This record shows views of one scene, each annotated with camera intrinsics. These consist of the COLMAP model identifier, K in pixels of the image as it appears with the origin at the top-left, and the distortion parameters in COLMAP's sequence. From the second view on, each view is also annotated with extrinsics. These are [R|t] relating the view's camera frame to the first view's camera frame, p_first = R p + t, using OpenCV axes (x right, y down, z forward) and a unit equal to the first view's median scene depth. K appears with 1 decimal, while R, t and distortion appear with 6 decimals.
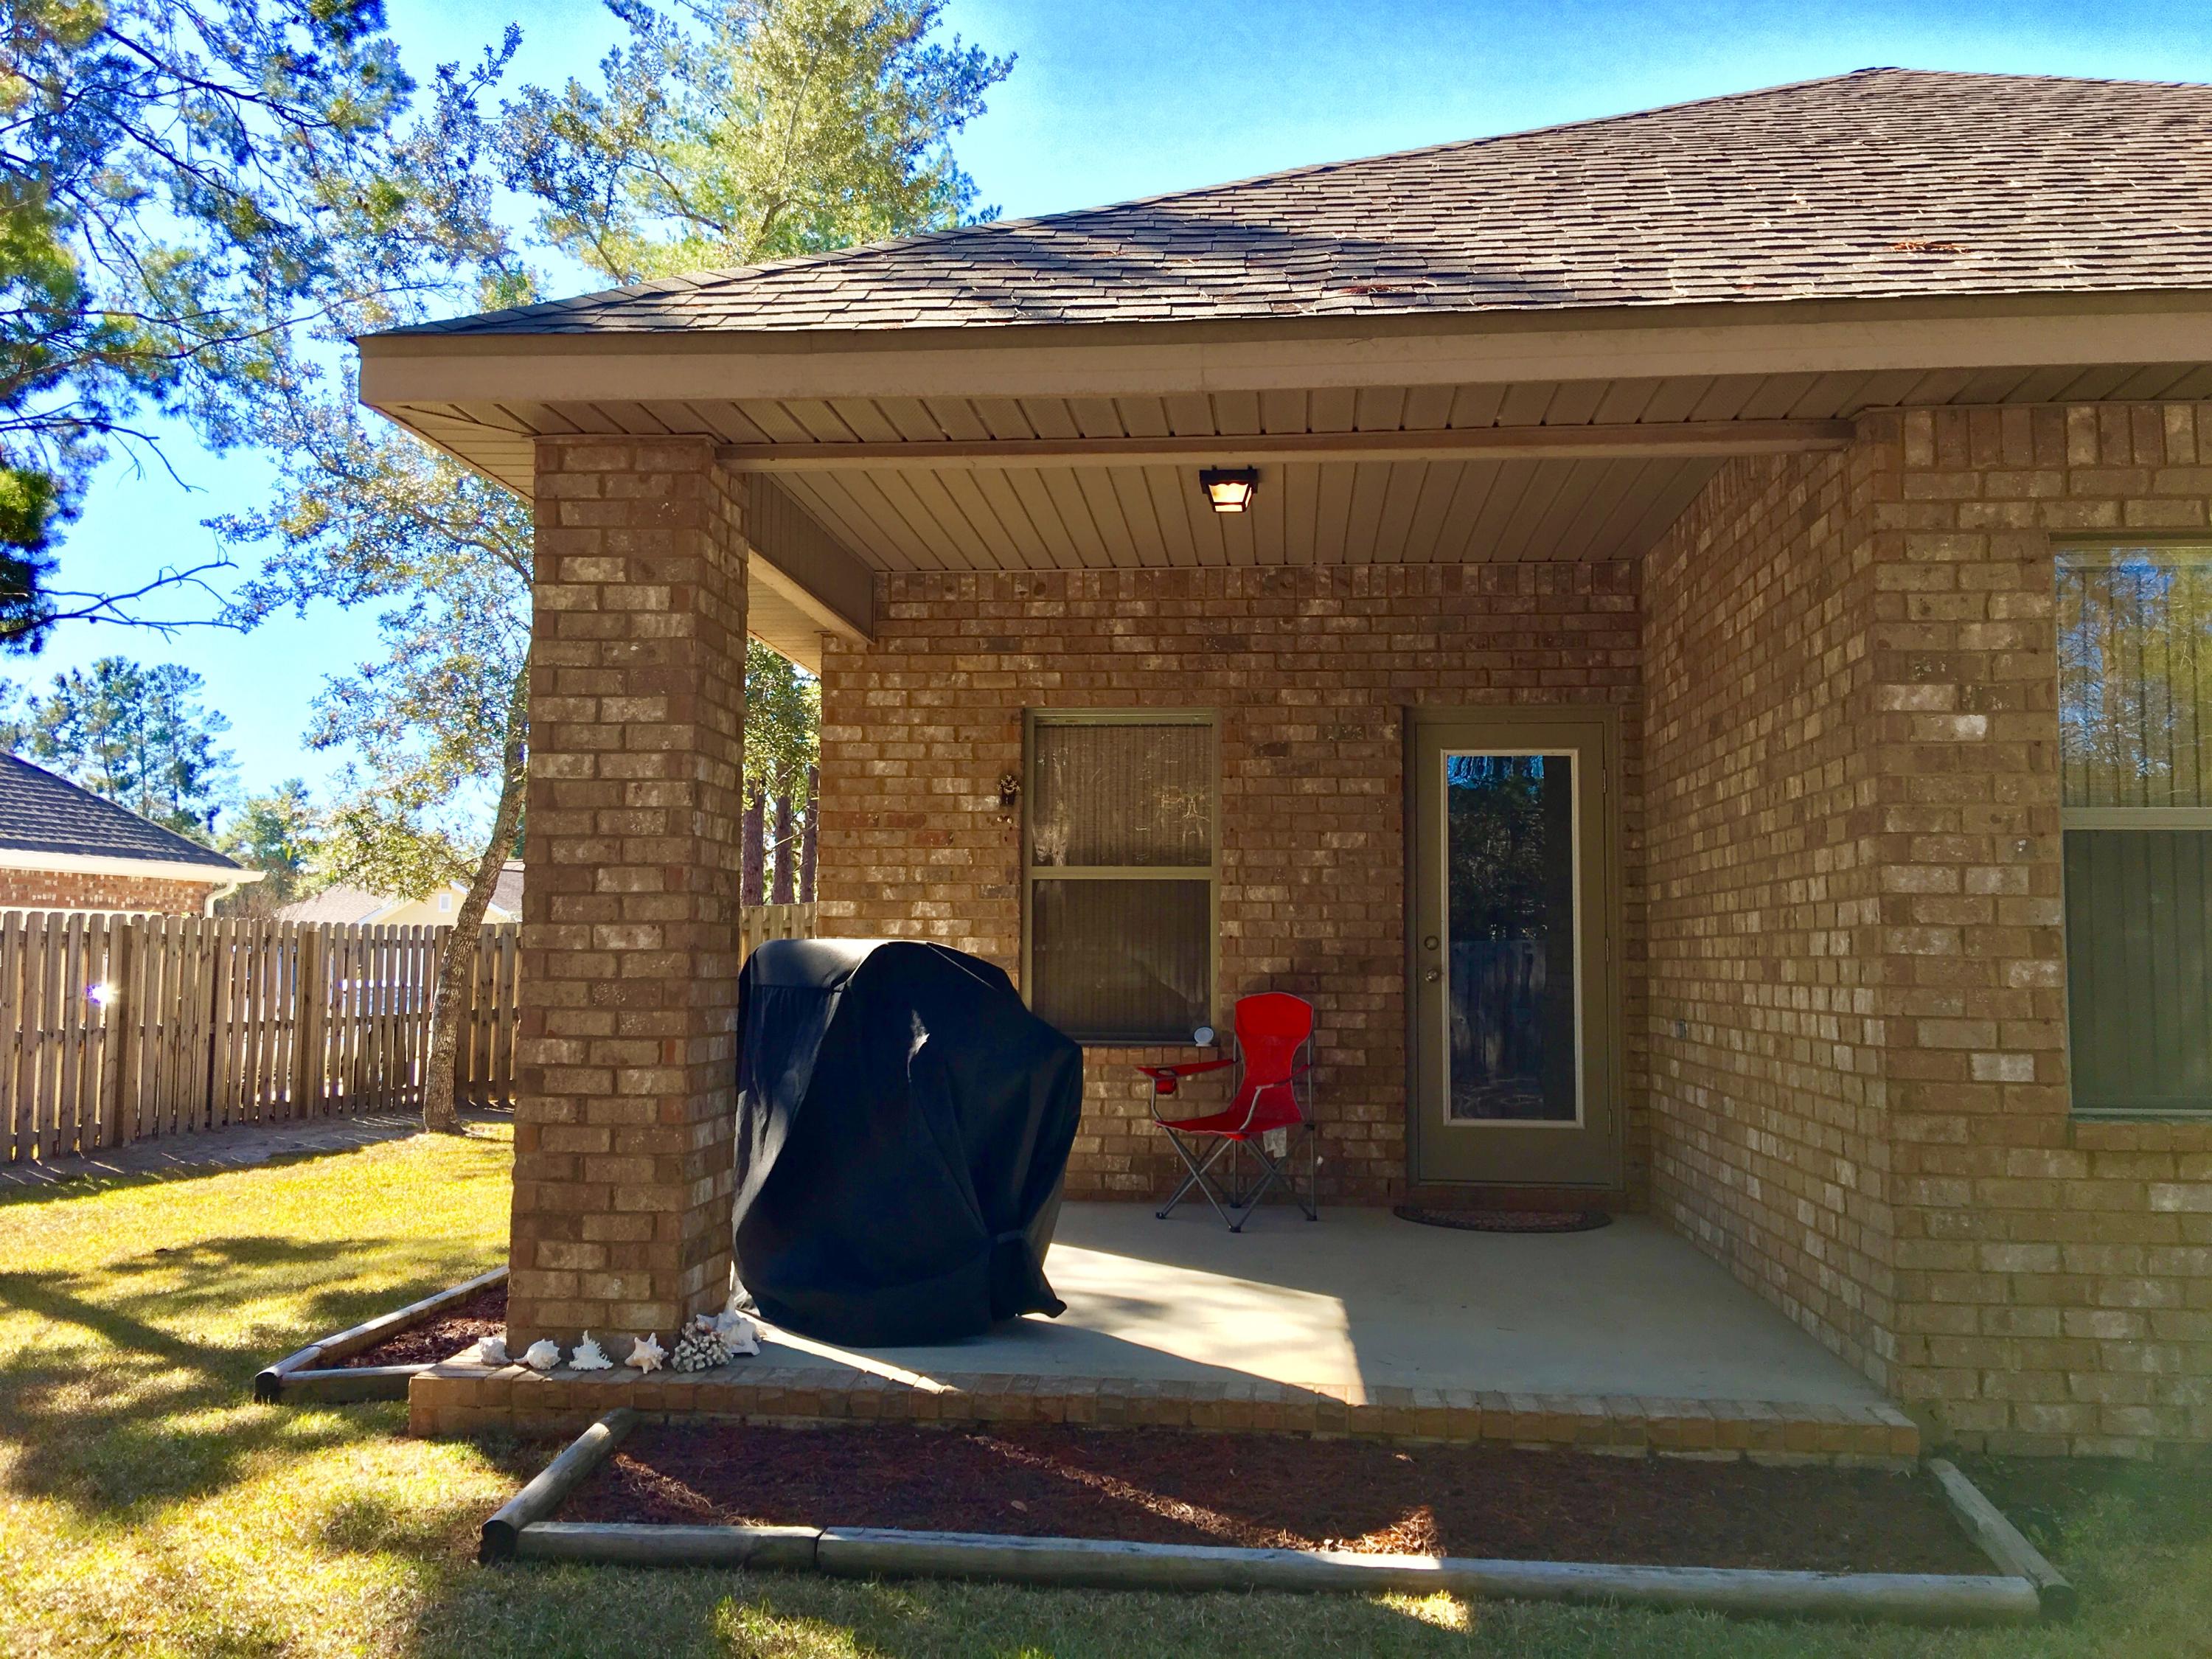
lens RADIAL K [[1861.2, 0, 1099.8], [0, 1861.2, 822.9], [0, 0, 1]] dist [0.094162, -0.137576]
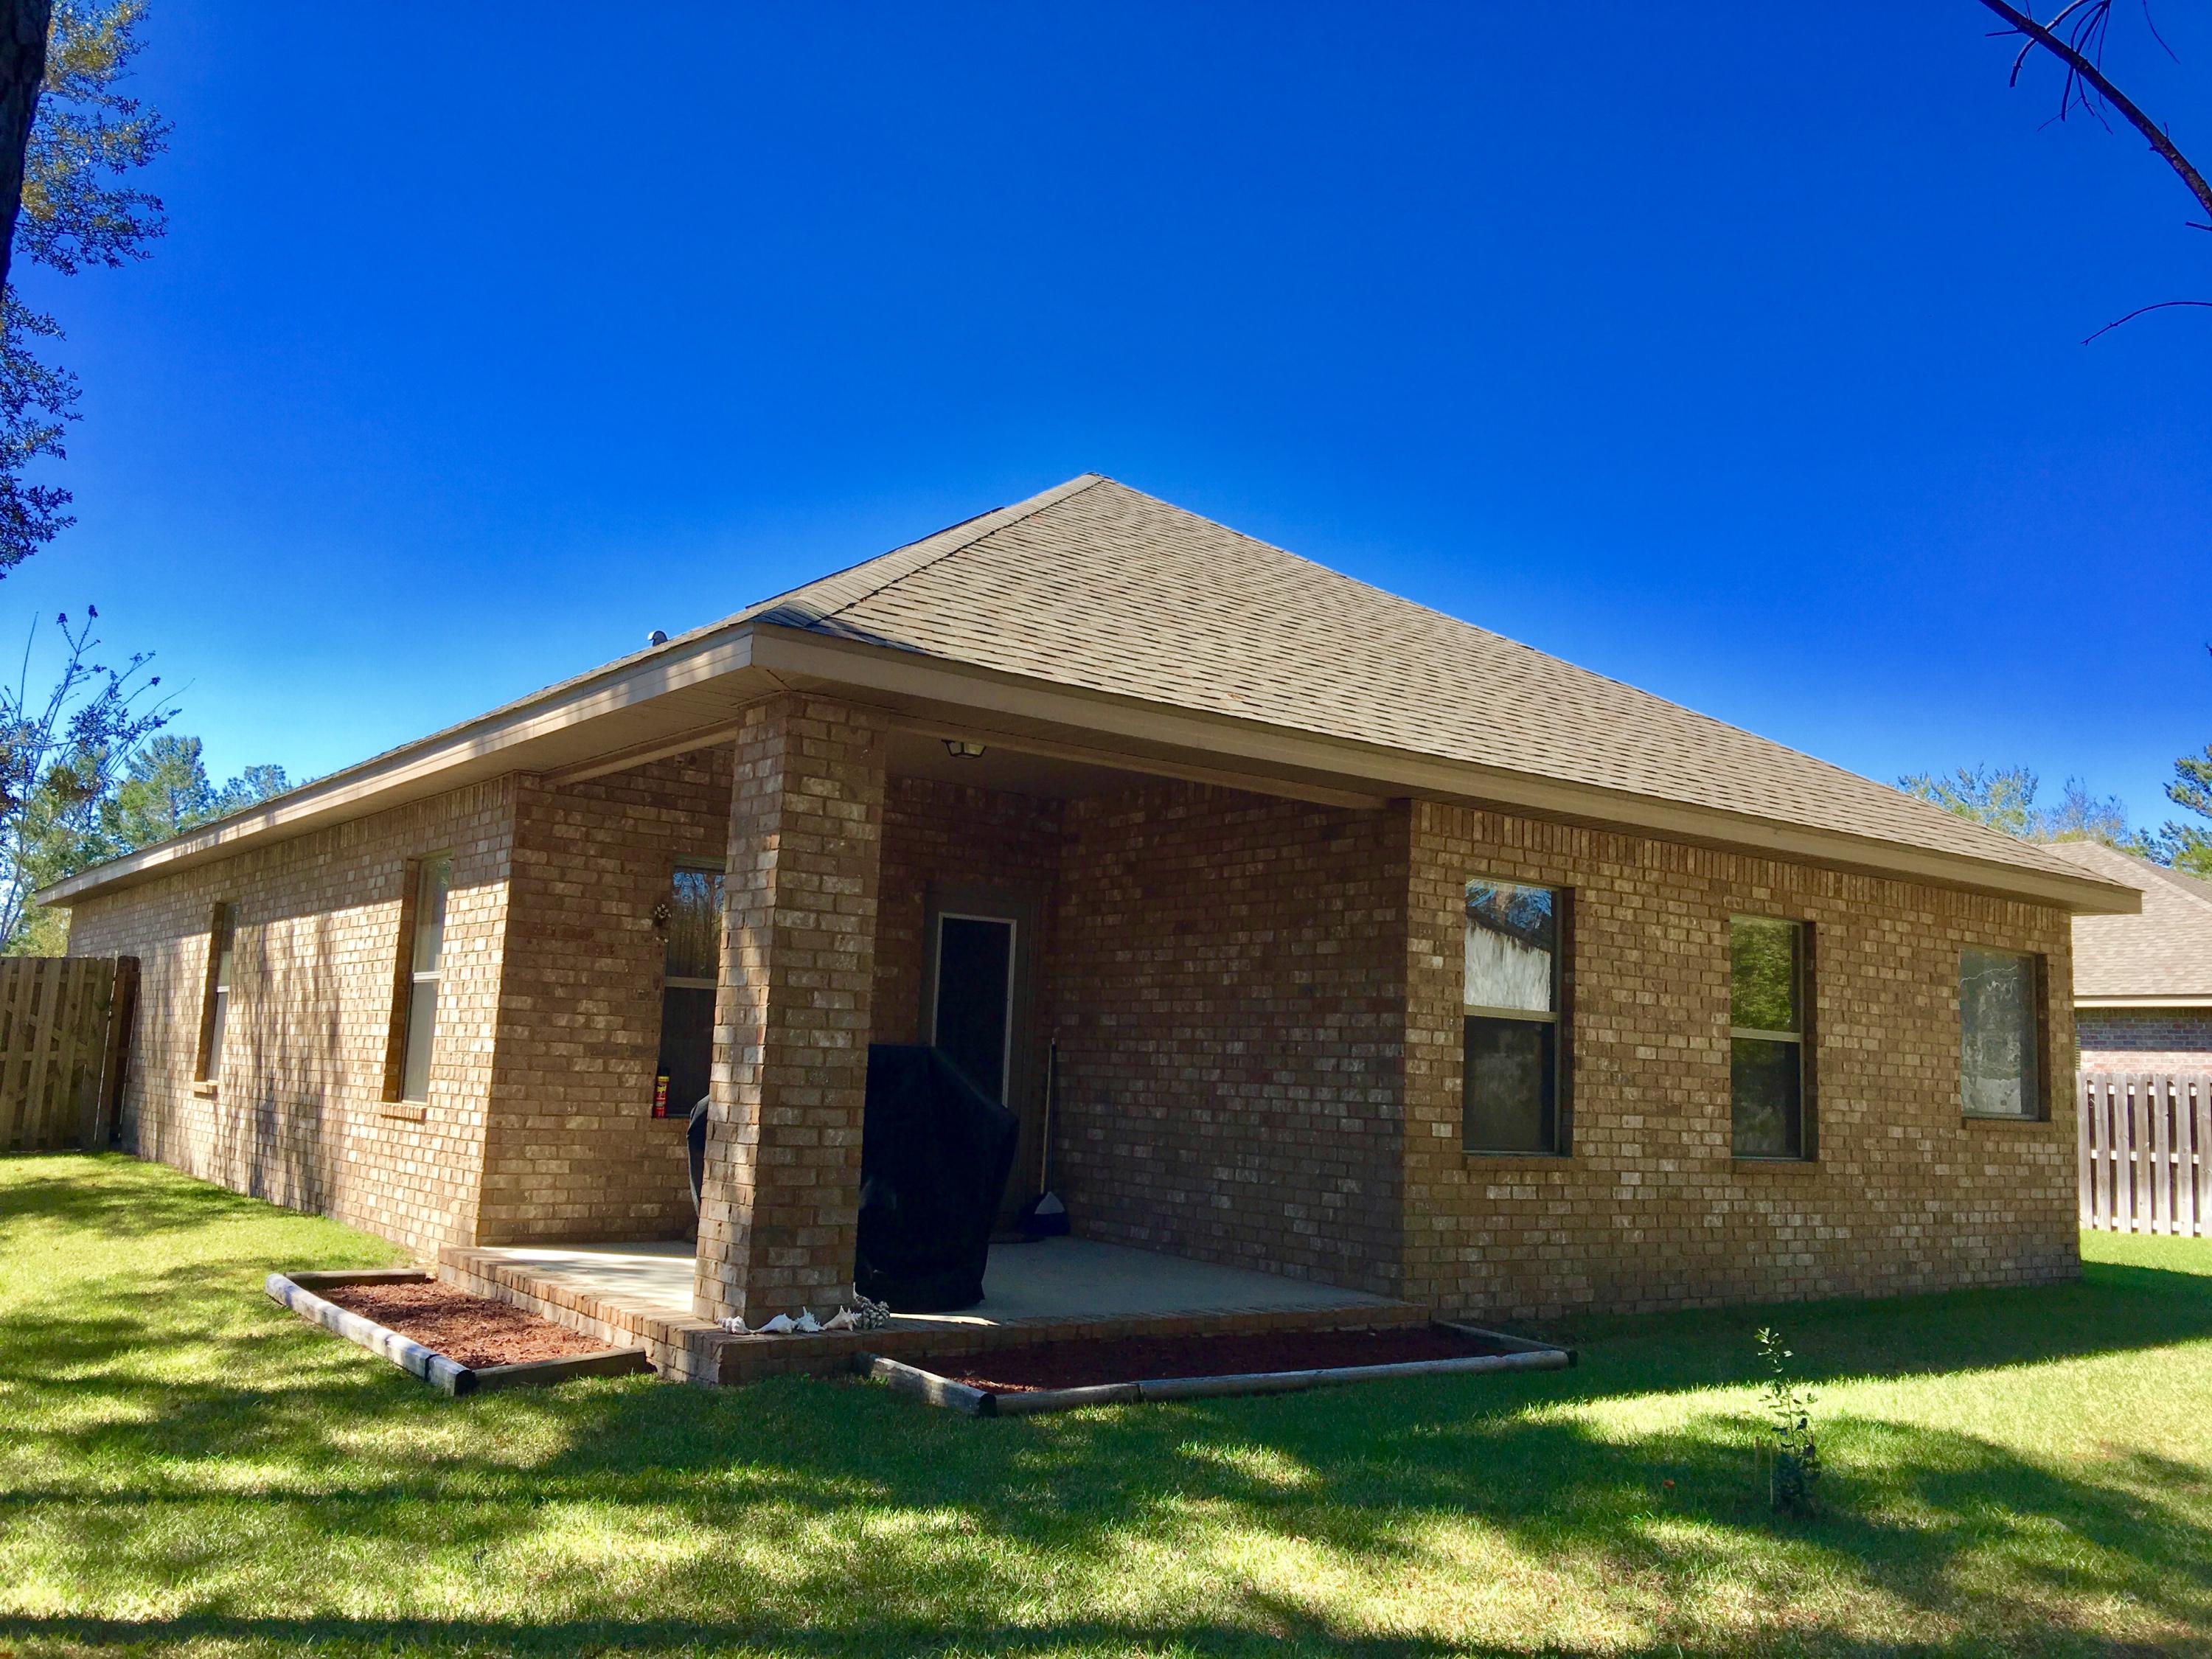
lens RADIAL K [[1861.2, 0, 1118.4], [0, 1861.2, 834.8], [0, 0, 1]] dist [0.094162, -0.137576]
pose [[0.735228, 0.110484, 0.668755, -1.081069], [-0.085769, 0.993860, -0.069900, -0.015784], [-0.672372, -0.005967, 0.740189, -0.244059]]
